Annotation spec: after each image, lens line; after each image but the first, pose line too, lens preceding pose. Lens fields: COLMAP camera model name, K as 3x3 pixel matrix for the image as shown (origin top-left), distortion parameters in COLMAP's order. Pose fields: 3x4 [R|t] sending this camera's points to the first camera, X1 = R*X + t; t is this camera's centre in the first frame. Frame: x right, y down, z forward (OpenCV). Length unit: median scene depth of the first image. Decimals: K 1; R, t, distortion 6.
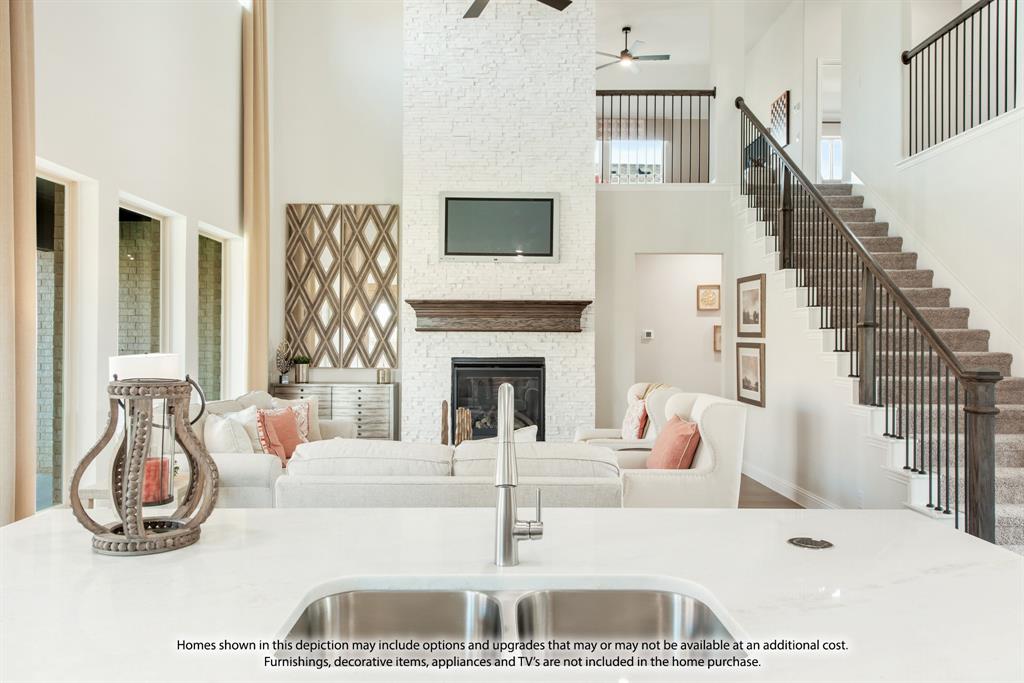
lens RADIAL K [[723.2, 0, 512.0], [0, 723.2, 341.5], [0, 0, 1]] dist [-0.000349, -0.002138]
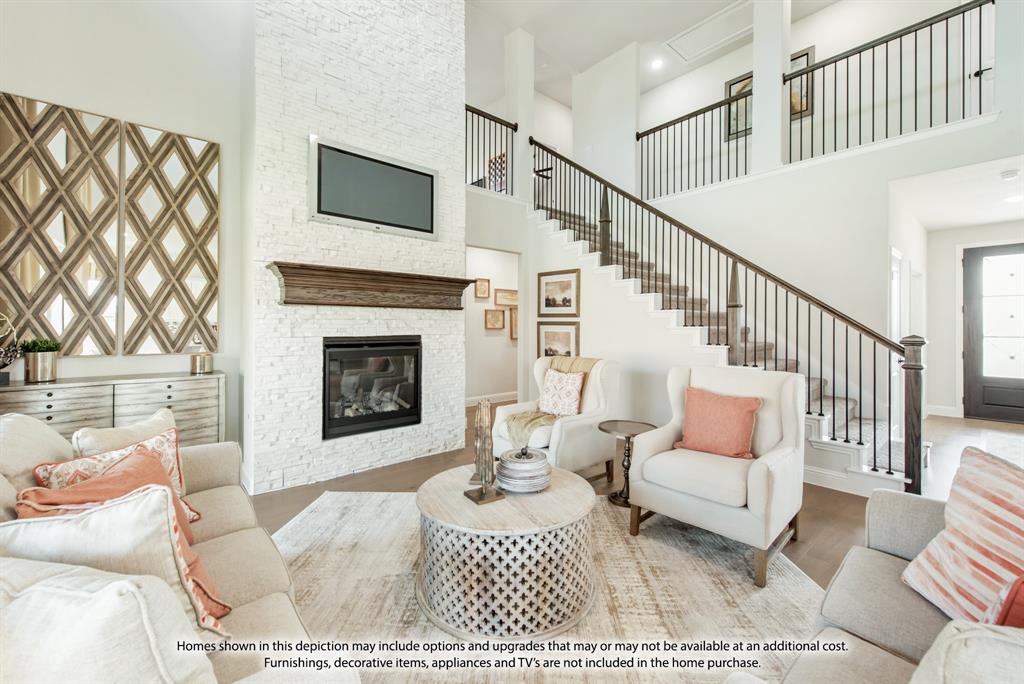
lens RADIAL K [[416.1, 0, 513.8], [0, 416.1, 326.2], [0, 0, 1]] dist [0.001872, -0.000524]
pose [[0.756970, -0.002499, 0.653445, -0.231402], [-0.000772, 0.999989, 0.004719, 0.006980], [-0.653449, -0.004077, 0.756959, 0.489215]]
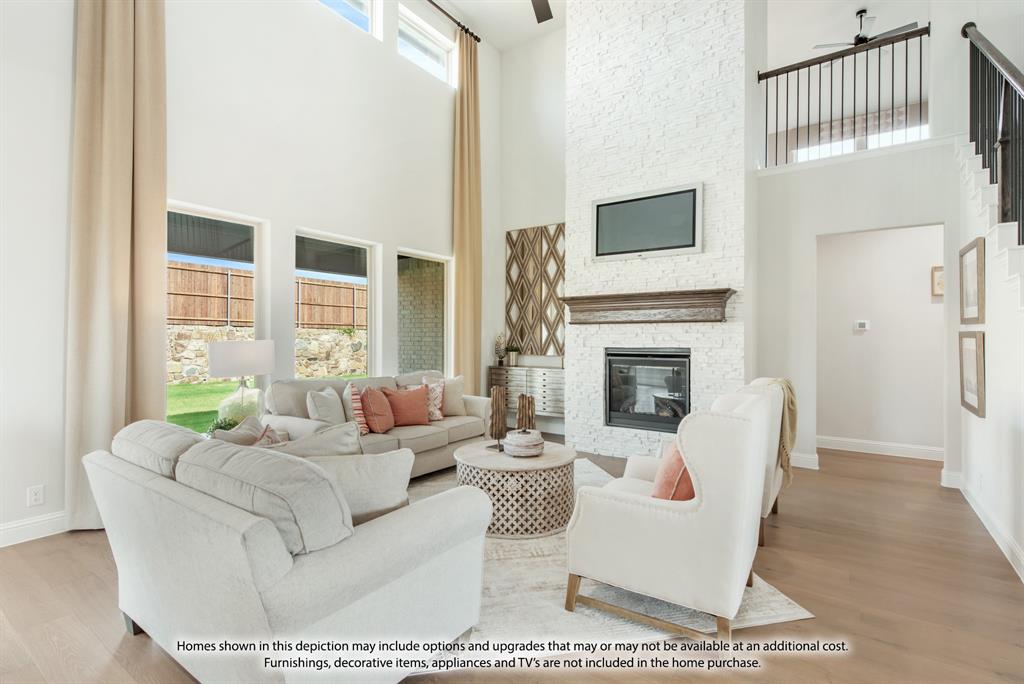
lens RADIAL K [[484.5, 0, 515.9], [0, 484.5, 339.7], [0, 0, 1]] dist [-0.001621, -0.001180]
pose [[0.815366, -0.001844, -0.578943, 0.238422], [0.001540, 0.999998, -0.001017, 0.010680], [0.578944, -0.000063, 0.815367, 0.310175]]
